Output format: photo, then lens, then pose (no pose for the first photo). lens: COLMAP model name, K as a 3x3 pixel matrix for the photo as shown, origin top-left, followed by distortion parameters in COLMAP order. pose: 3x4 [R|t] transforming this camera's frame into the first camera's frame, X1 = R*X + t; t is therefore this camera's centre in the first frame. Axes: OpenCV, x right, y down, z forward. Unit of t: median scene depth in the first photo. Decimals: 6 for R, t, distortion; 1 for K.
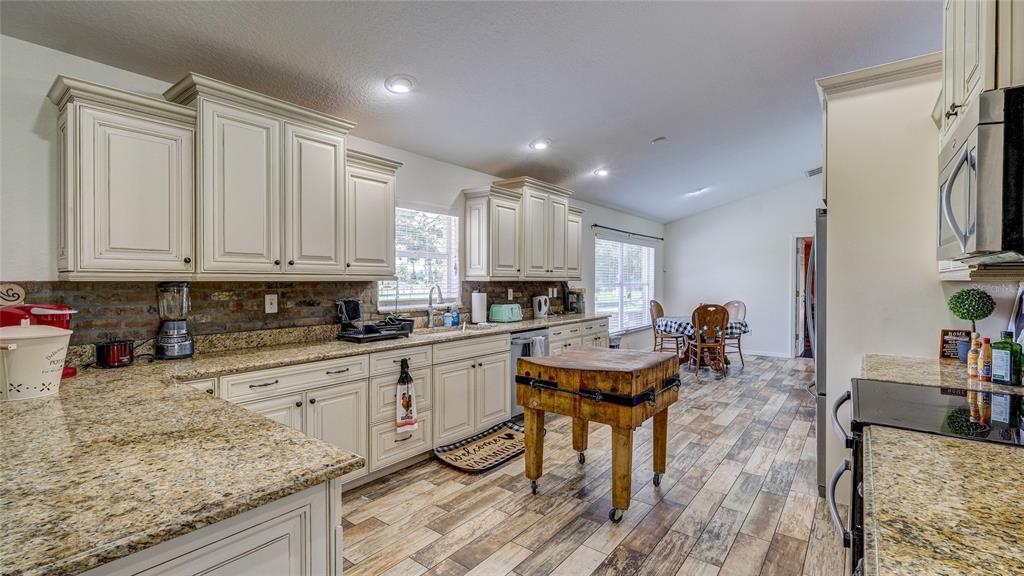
lens RADIAL K [[451.8, 0, 518.9], [0, 451.8, 284.6], [0, 0, 1]] dist [-0.003788, -0.000665]
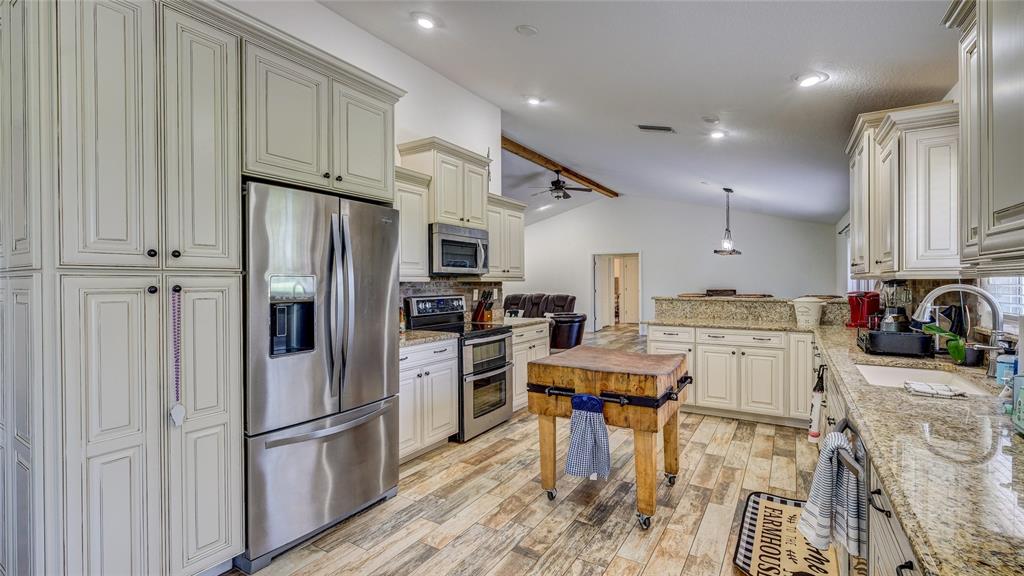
lens RADIAL K [[451.8, 0, 508.5], [0, 451.8, 283.5], [0, 0, 1]] dist [-0.003788, -0.000665]
pose [[-0.996350, 0.005171, -0.085206, 0.488349], [0.004279, 0.999934, 0.010643, -0.014949], [0.085256, 0.010240, -0.996306, 1.981490]]
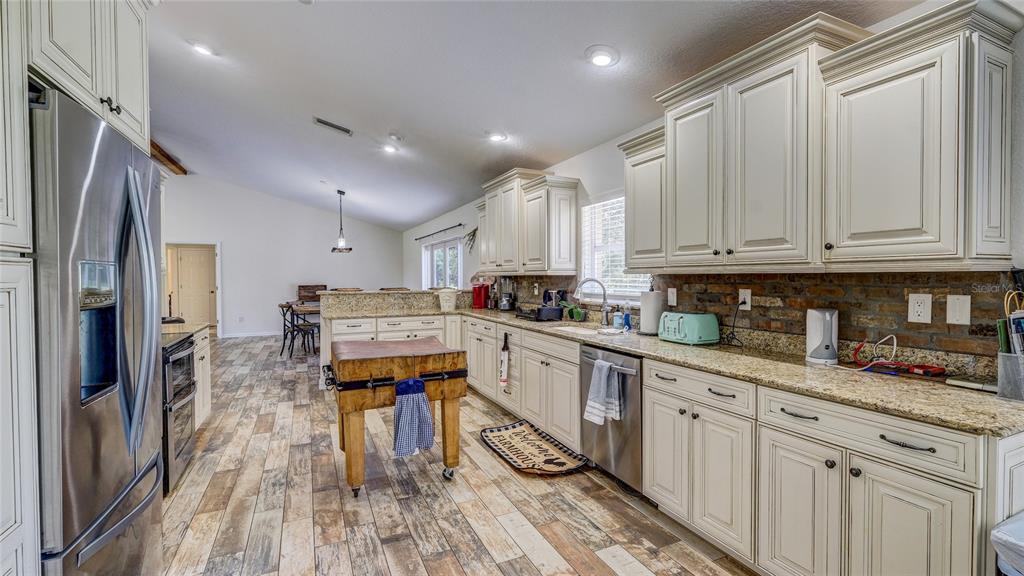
lens RADIAL K [[451.8, 0, 514.3], [0, 451.8, 284.0], [0, 0, 1]] dist [-0.003788, -0.000665]
pose [[-0.468449, 0.017856, -0.883310, 0.996117], [-0.001020, 0.999784, 0.020751, -0.011726], [0.883490, 0.010621, -0.468329, 1.769479]]
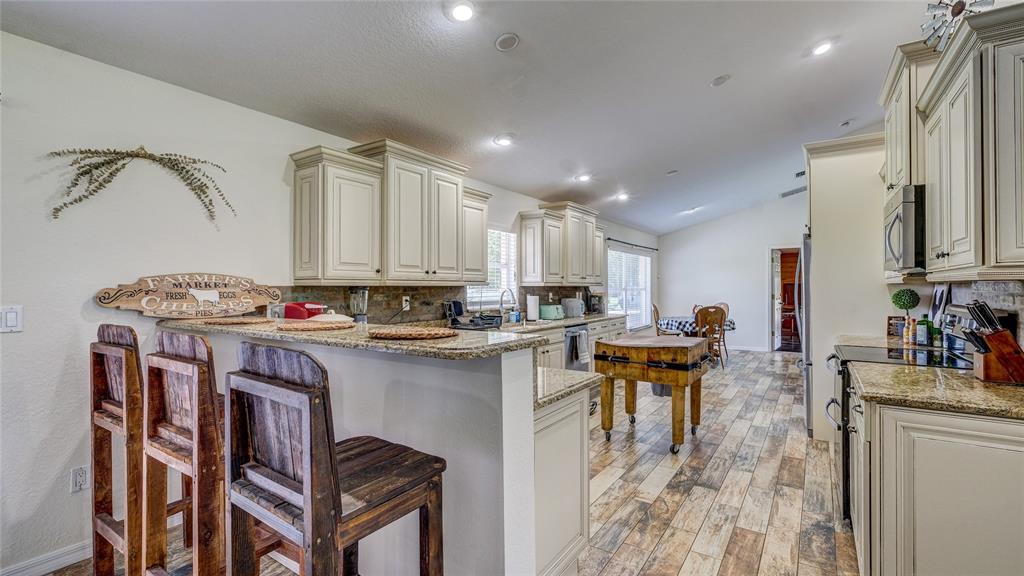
lens RADIAL K [[451.8, 0, 519.3], [0, 451.8, 283.6], [0, 0, 1]] dist [-0.003788, -0.000665]
pose [[0.997766, -0.003152, 0.066728, -0.320596], [0.004316, 0.999841, -0.017307, 0.009843], [-0.066663, 0.017556, 0.997621, -0.347663]]
